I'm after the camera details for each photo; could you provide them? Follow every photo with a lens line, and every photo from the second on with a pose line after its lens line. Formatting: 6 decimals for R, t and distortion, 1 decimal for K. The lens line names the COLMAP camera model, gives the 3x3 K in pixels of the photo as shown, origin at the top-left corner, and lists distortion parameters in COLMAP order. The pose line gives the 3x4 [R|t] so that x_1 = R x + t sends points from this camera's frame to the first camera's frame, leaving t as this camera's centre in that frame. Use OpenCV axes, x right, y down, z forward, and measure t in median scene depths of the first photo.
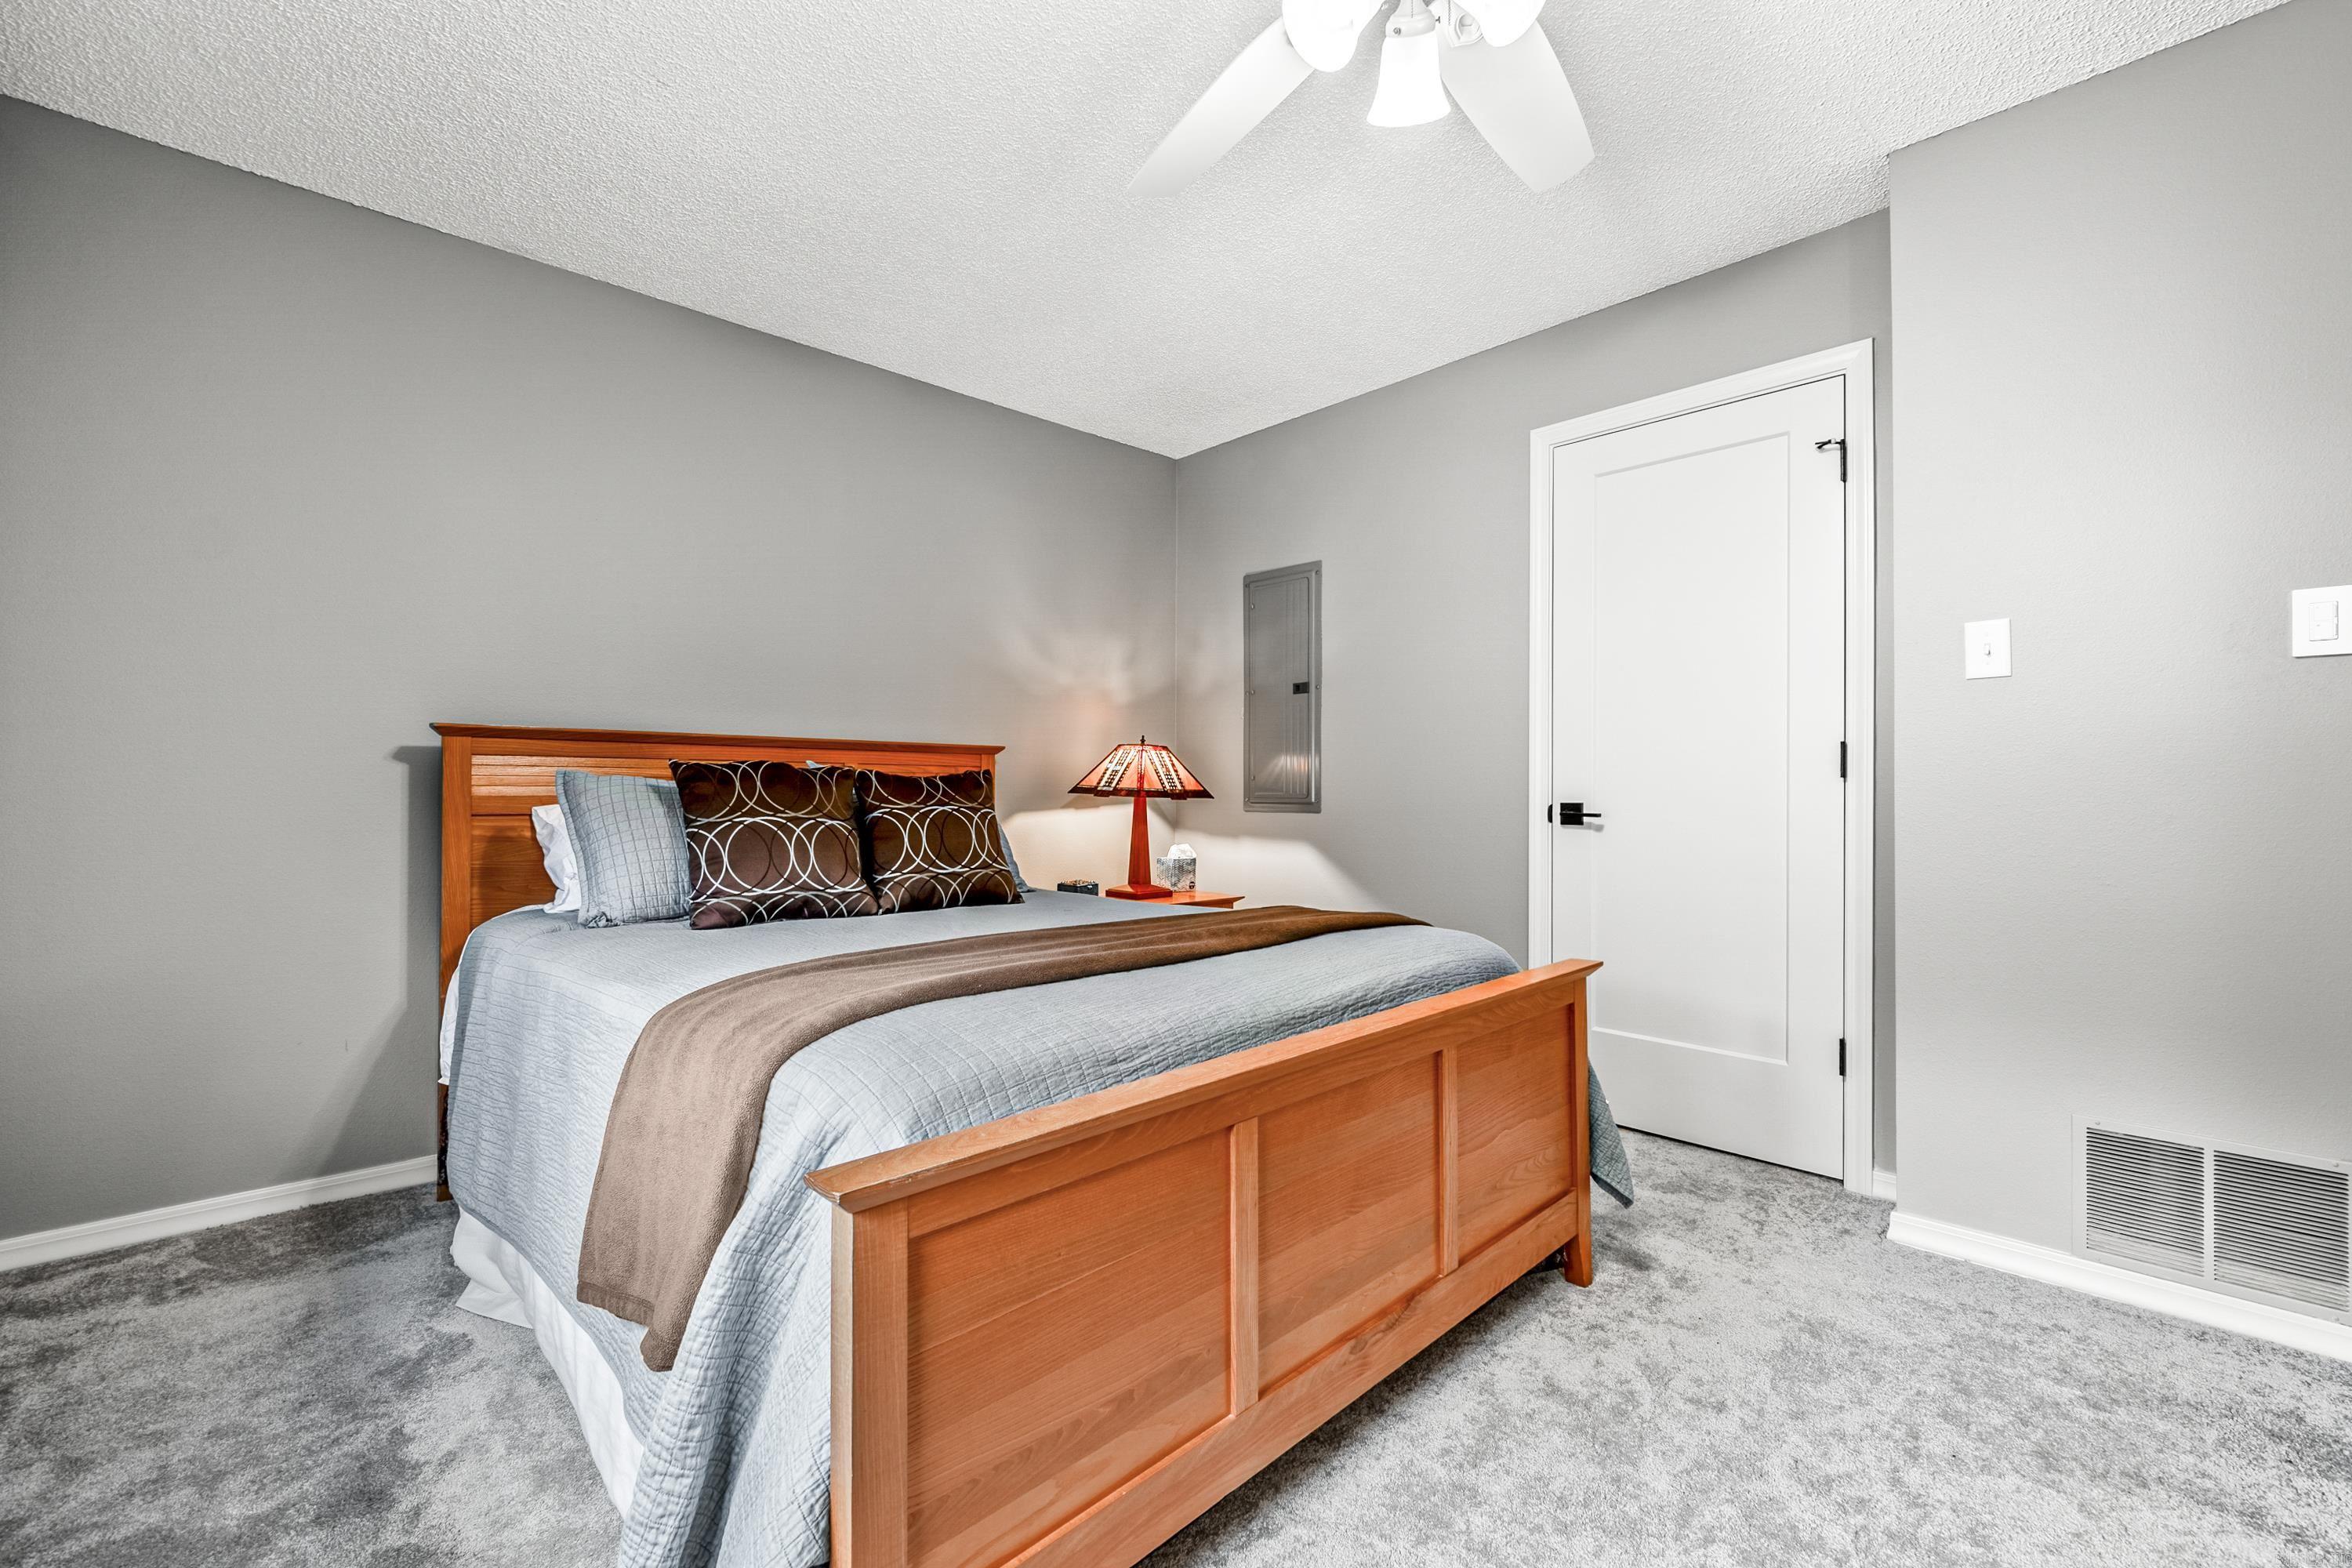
lens RADIAL K [[1016.5, 0, 1176.0], [0, 1016.5, 784.0], [0, 0, 1]] dist [-0.001267, -0.000595]
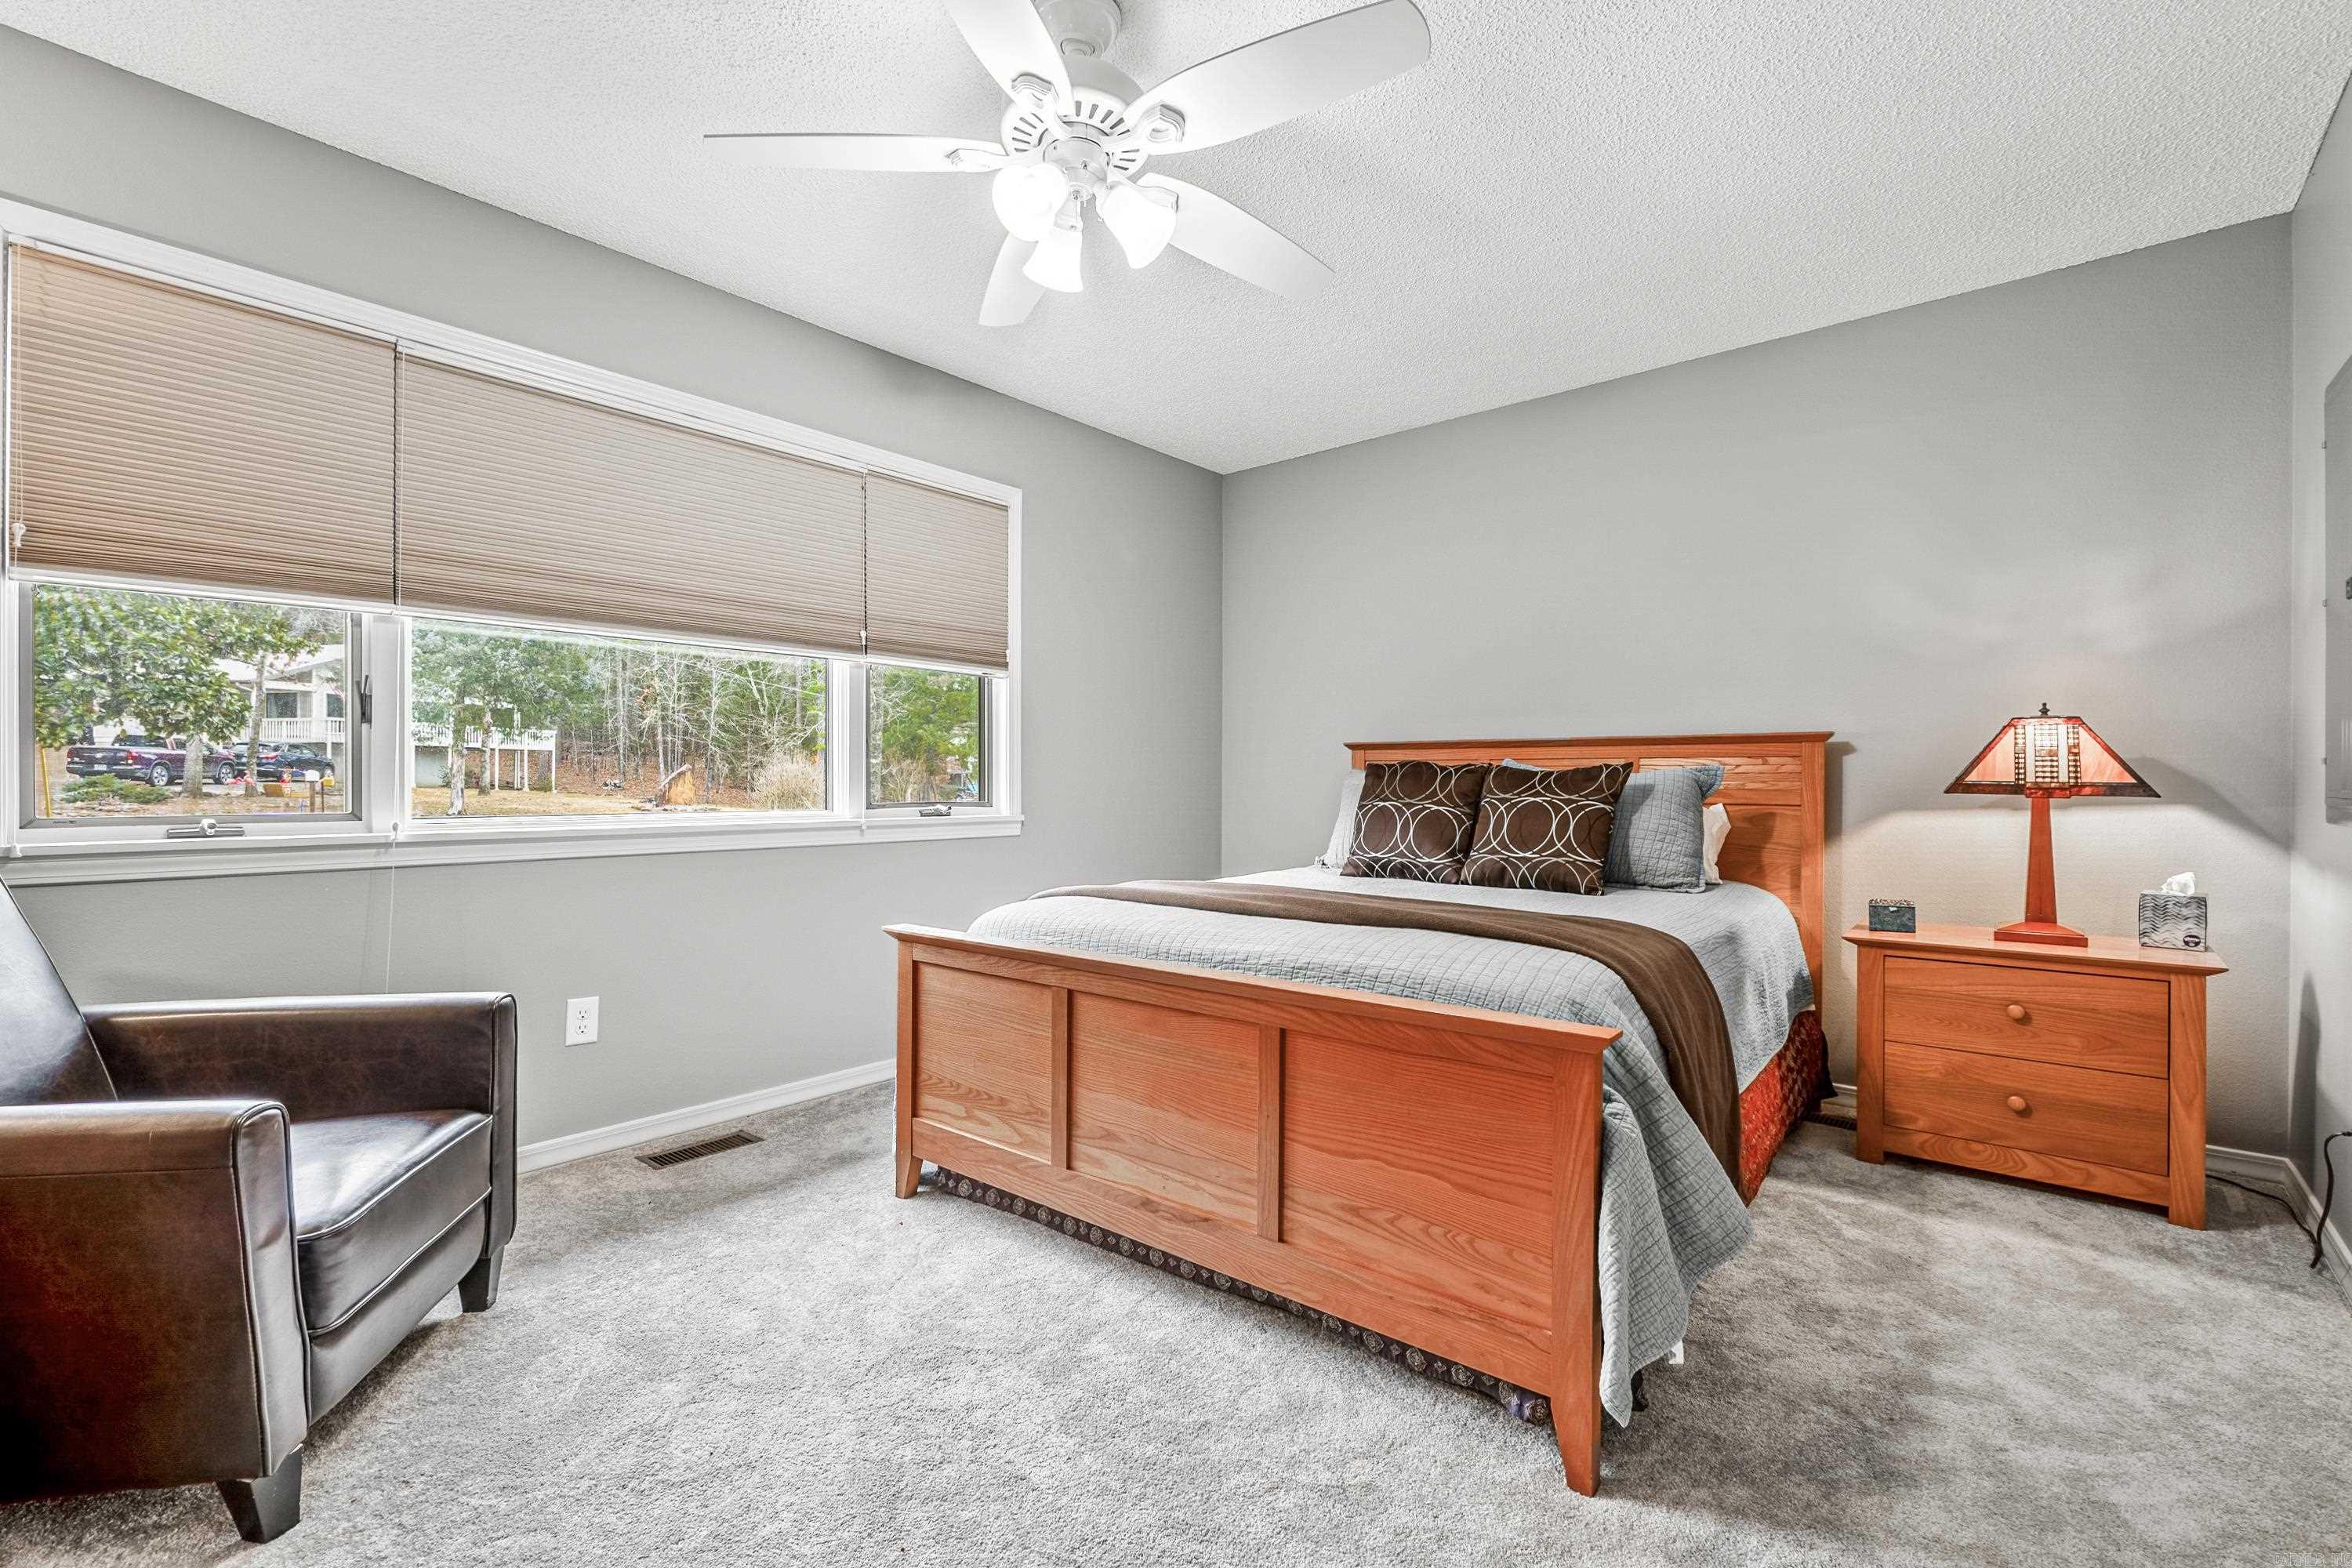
lens RADIAL K [[1016.5, 0, 1176.0], [0, 1016.5, 784.0], [0, 0, 1]] dist [-0.001267, -0.000595]
pose [[0.083564, -0.001003, -0.996502, 0.845362], [0.001556, 0.999998, -0.000877, 0.008102], [0.996501, -0.001477, 0.083565, 0.531128]]
